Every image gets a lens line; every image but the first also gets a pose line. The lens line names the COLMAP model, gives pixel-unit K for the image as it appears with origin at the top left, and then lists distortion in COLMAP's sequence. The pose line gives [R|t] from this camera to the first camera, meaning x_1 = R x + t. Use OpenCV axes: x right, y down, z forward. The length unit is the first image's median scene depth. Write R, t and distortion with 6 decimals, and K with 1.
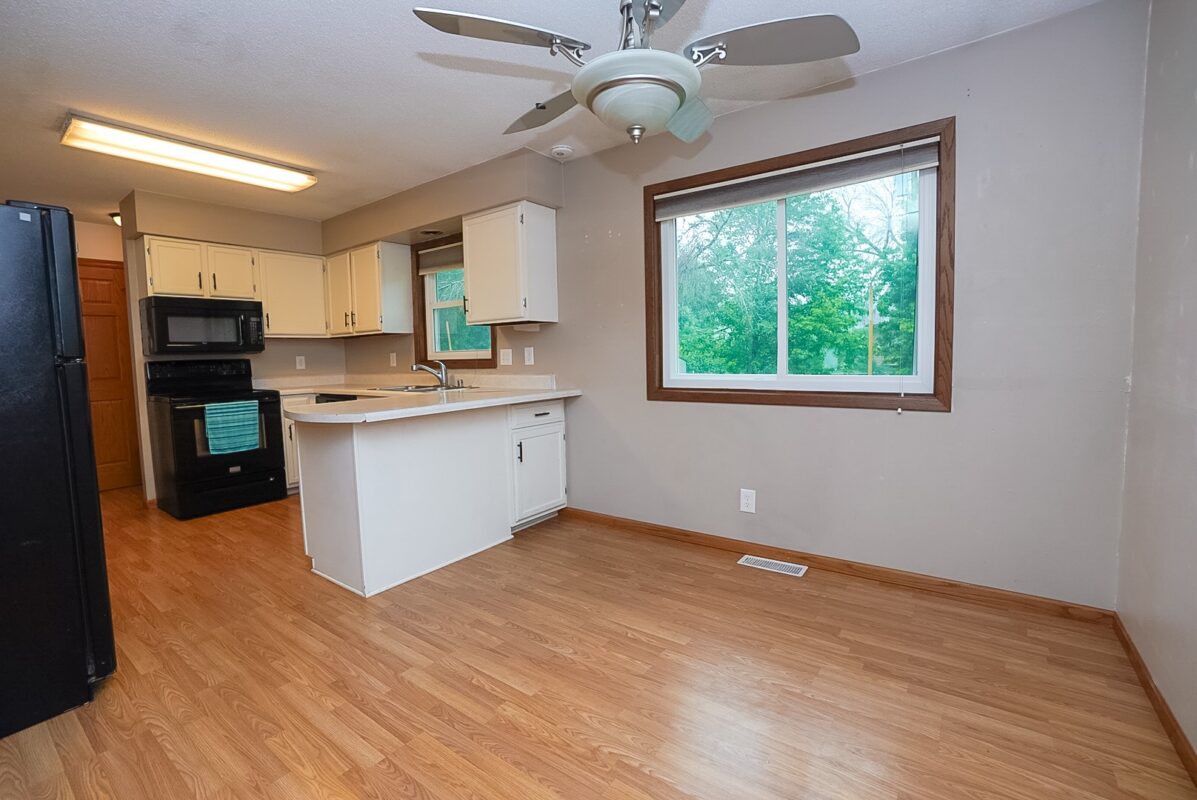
lens RADIAL K [[528.2, 0, 593.3], [0, 528.2, 392.4], [0, 0, 1]] dist [-0.066484, 0.024529]
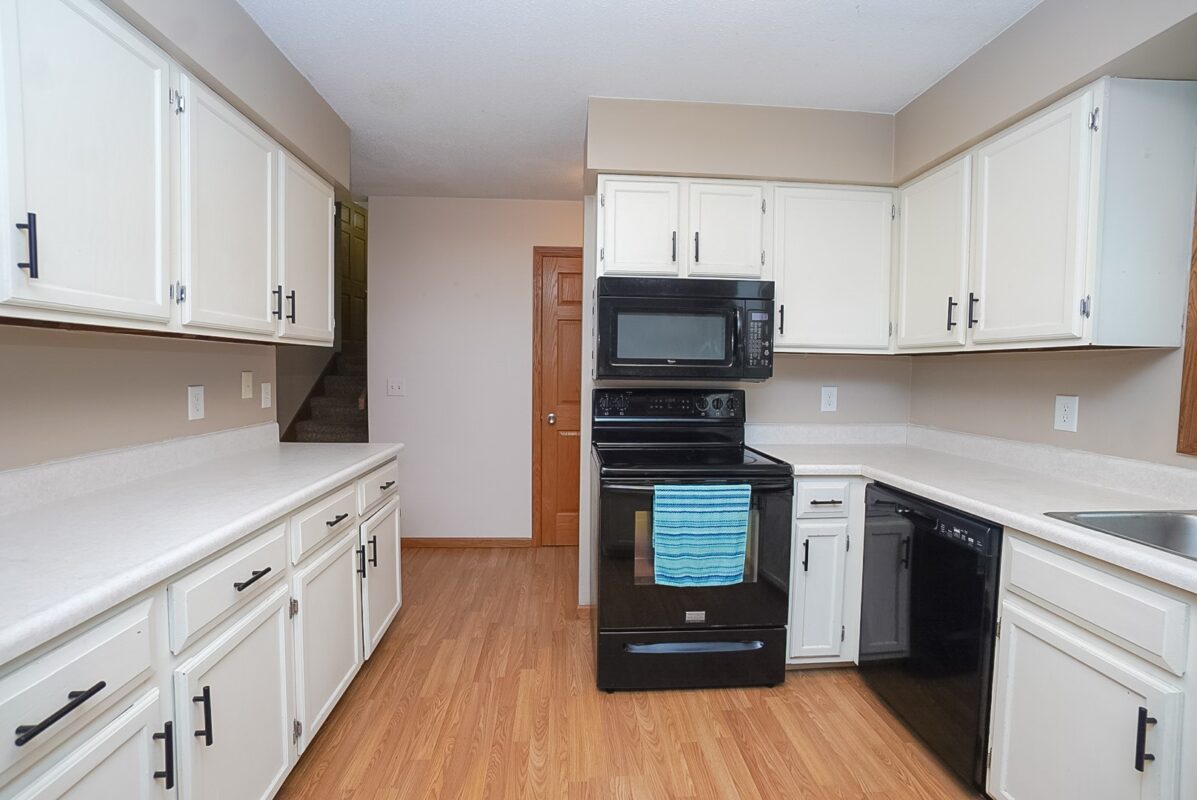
lens RADIAL K [[528.2, 0, 593.3], [0, 528.2, 392.4], [0, 0, 1]] dist [-0.066484, 0.024529]
pose [[0.642175, 0.069684, -0.763384, -0.380024], [-0.084437, 0.996230, 0.019909, -0.066578], [0.761893, 0.051673, 0.645638, 0.571514]]
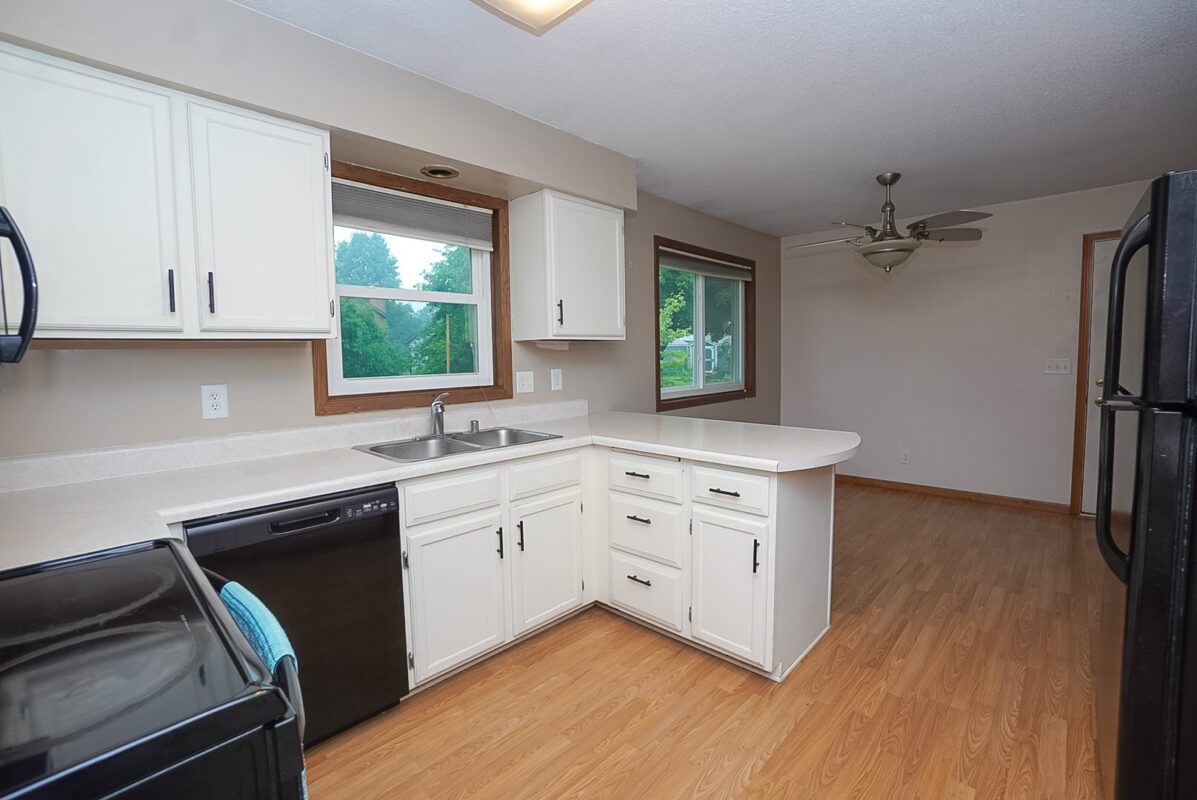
lens RADIAL K [[528.2, 0, 593.3], [0, 528.2, 392.4], [0, 0, 1]] dist [-0.066484, 0.024529]
pose [[0.122784, -0.043429, 0.991483, -0.885279], [0.093045, 0.995145, 0.032067, -0.065897], [-0.988062, 0.088315, 0.126229, 0.794732]]
